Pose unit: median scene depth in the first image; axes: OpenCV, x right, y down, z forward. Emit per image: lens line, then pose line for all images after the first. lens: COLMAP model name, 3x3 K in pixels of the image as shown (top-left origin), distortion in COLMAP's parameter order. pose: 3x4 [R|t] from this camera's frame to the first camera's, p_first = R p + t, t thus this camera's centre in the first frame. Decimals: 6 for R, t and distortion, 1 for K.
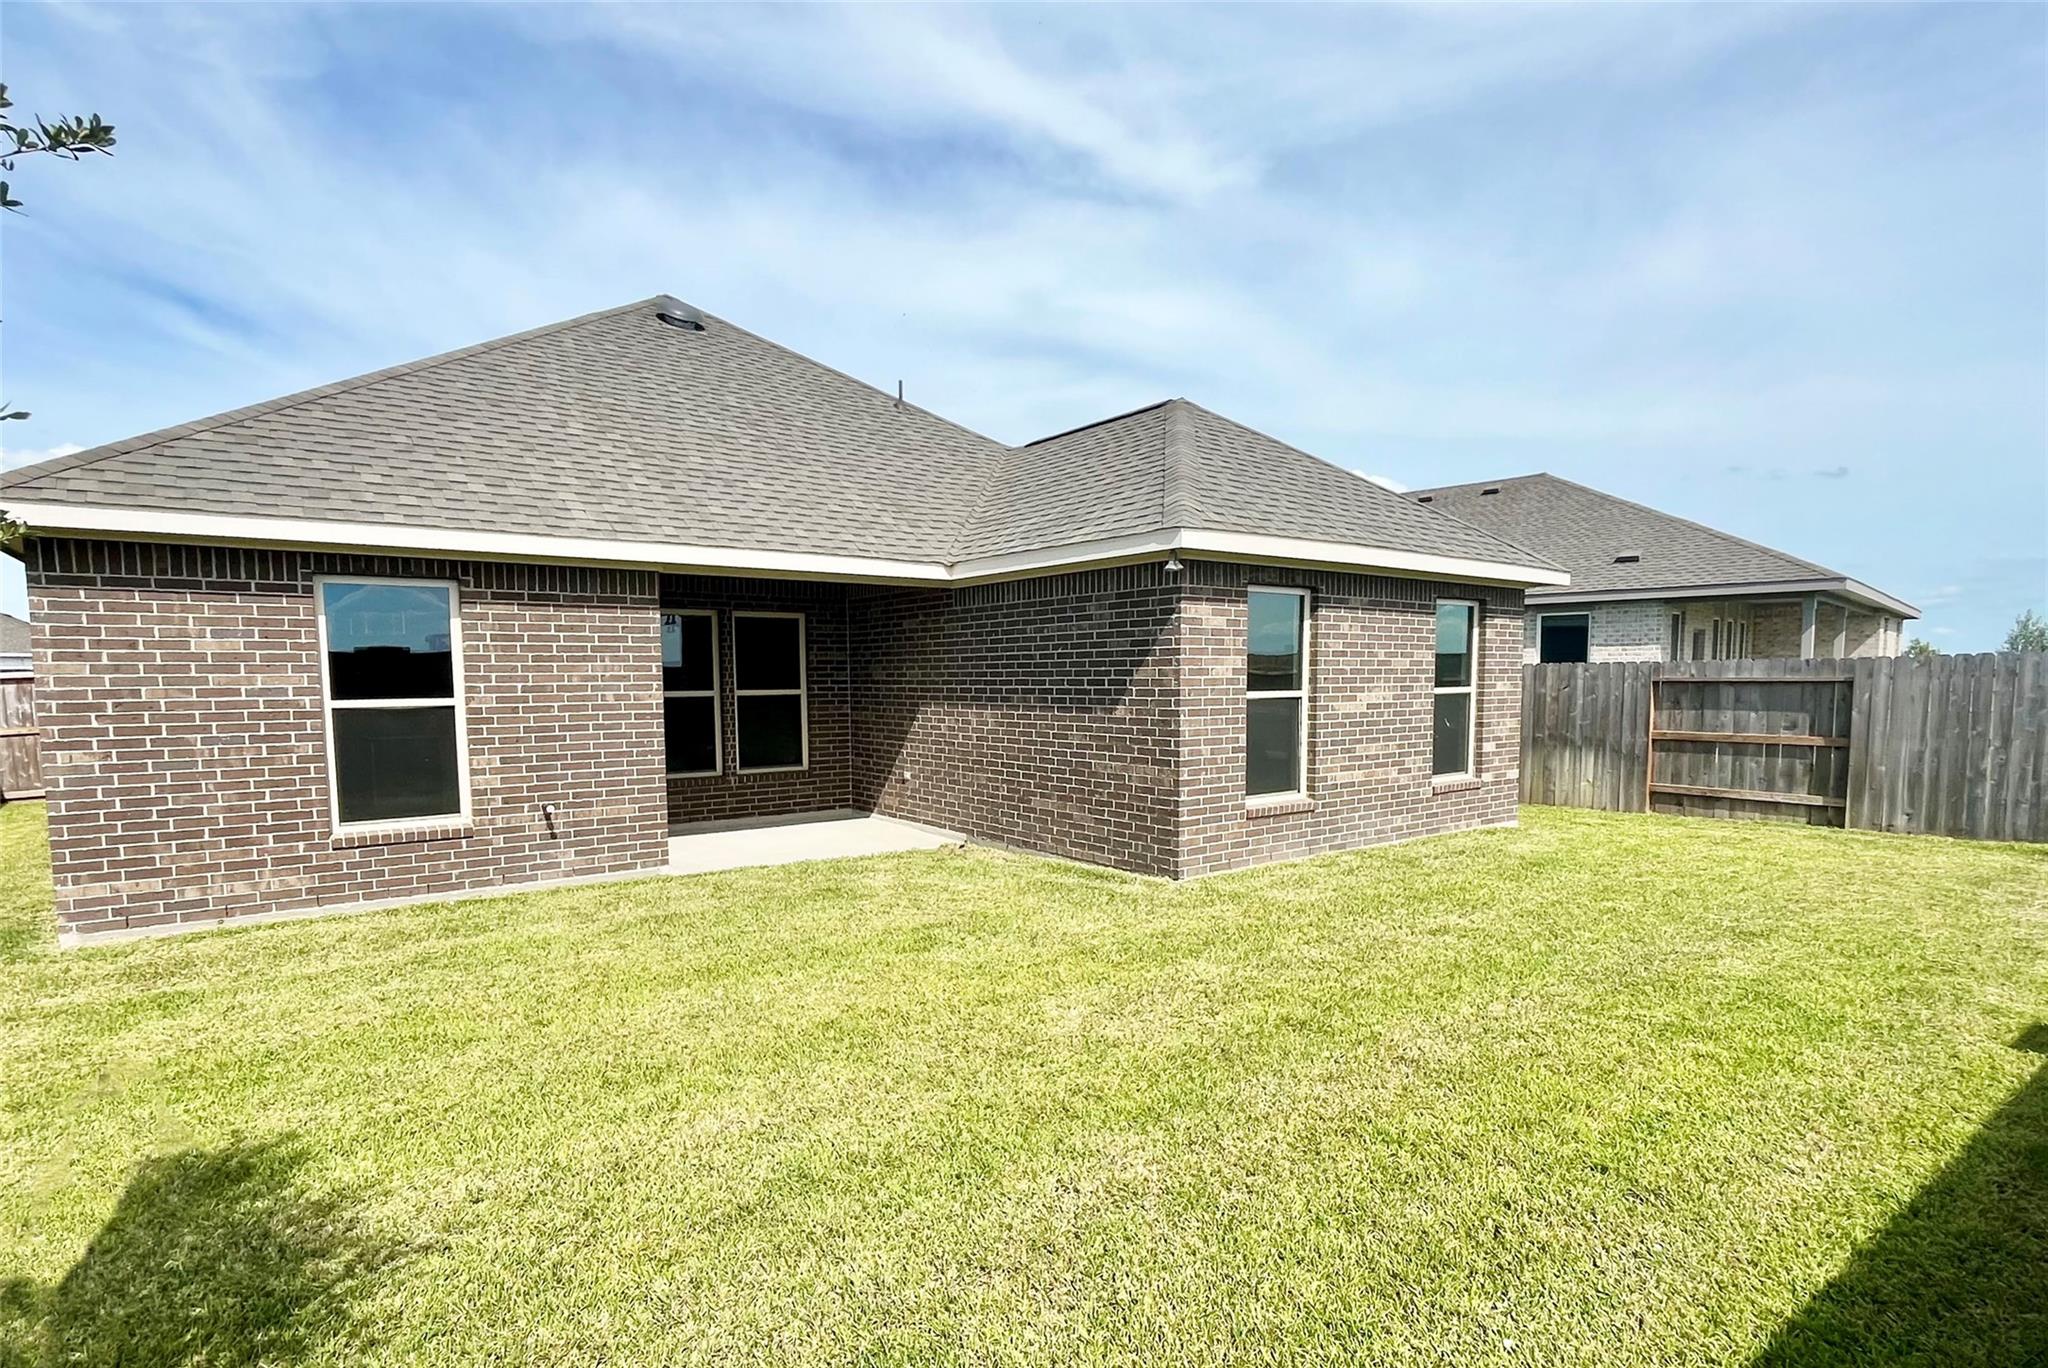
lens RADIAL K [[1033.9, 0, 1021.9], [0, 1033.9, 689.0], [0, 0, 1]] dist [-0.002364, -0.001715]
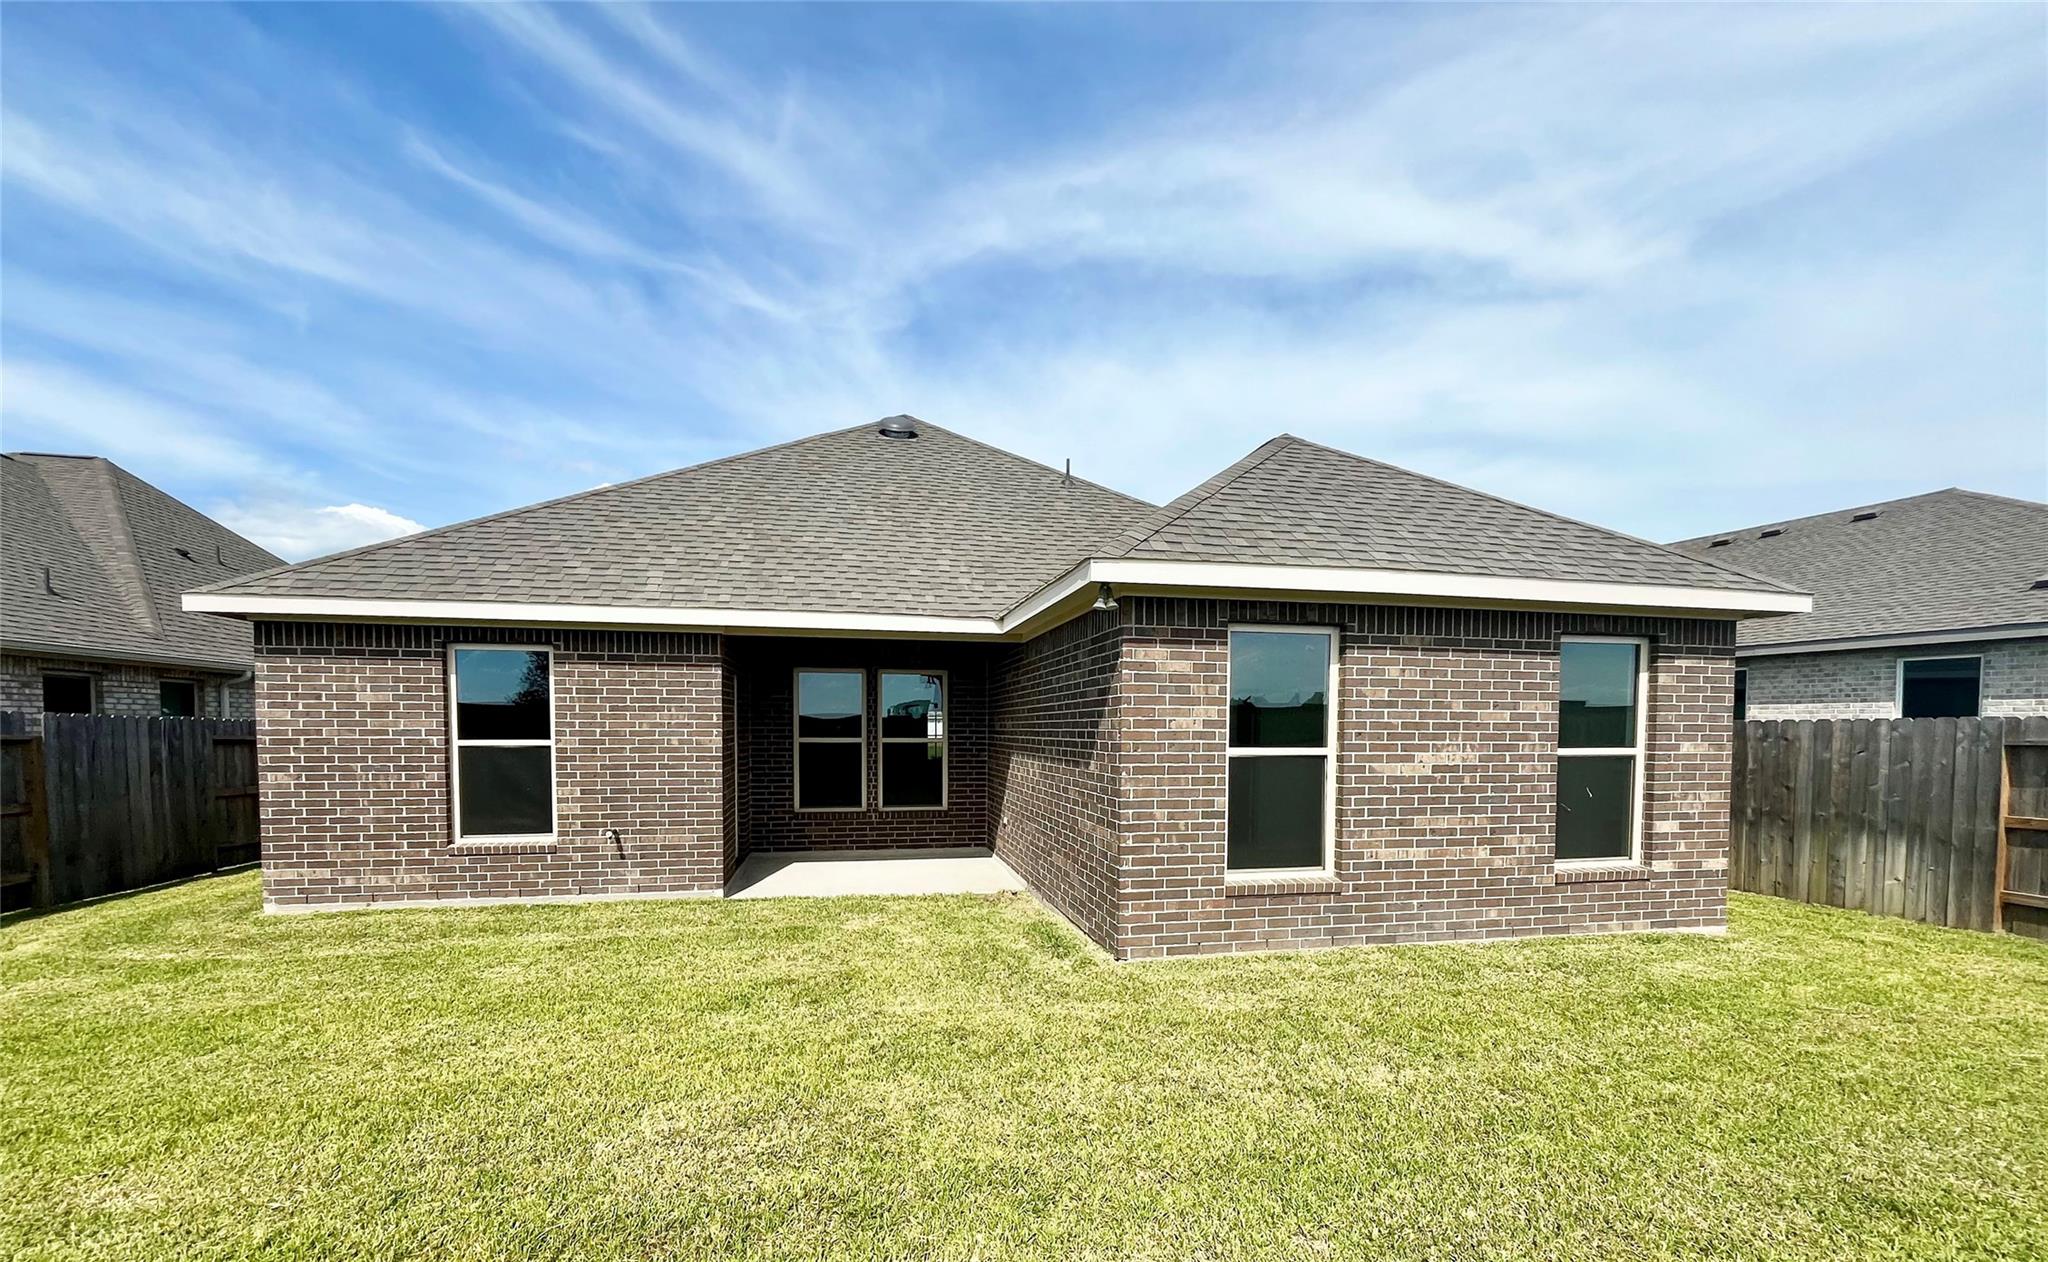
lens RADIAL K [[837.0, 0, 1036.0], [0, 837.0, 711.3], [0, 0, 1]] dist [-0.004485, 0.000086]
pose [[0.906881, 0.001946, -0.421382, 0.372390], [-0.016109, 0.999418, -0.030054, -0.004305], [0.421078, 0.034044, 0.906385, 0.307694]]
